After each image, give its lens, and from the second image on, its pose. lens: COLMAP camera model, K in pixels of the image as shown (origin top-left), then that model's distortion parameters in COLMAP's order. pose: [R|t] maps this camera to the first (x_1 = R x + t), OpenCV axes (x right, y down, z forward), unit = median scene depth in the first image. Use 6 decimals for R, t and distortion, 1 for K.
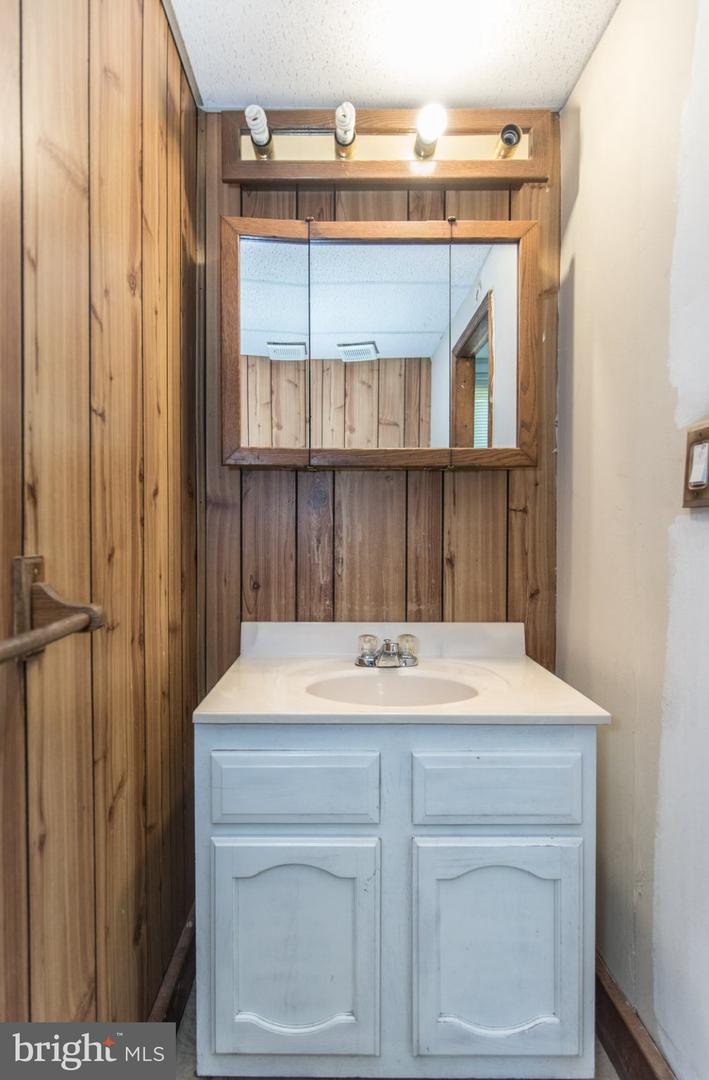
lens RADIAL K [[516.6, 0, 341.3], [0, 516.6, 537.3], [0, 0, 1]] dist [-0.000242, 0.000010]
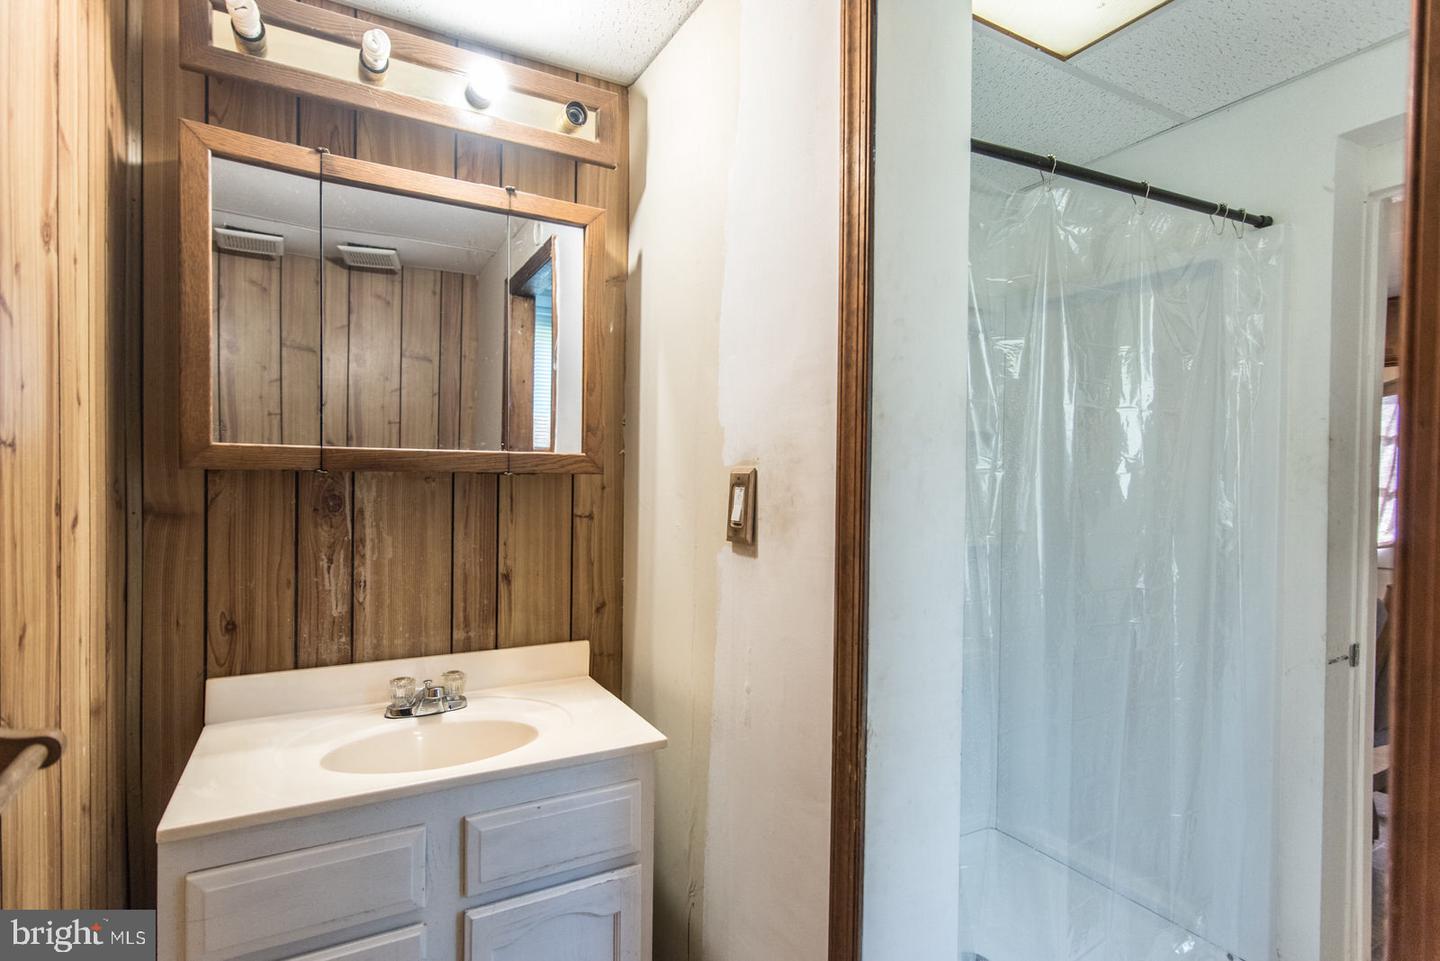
lens RADIAL K [[712.9, 0, 712.6], [0, 712.9, 487.3], [0, 0, 1]] dist [0.003931, -0.000413]
pose [[0.877806, 0.000652, 0.479016, -0.054584], [-0.006521, 0.999923, 0.010591, -0.117913], [-0.478972, -0.012420, 0.877742, -0.194937]]
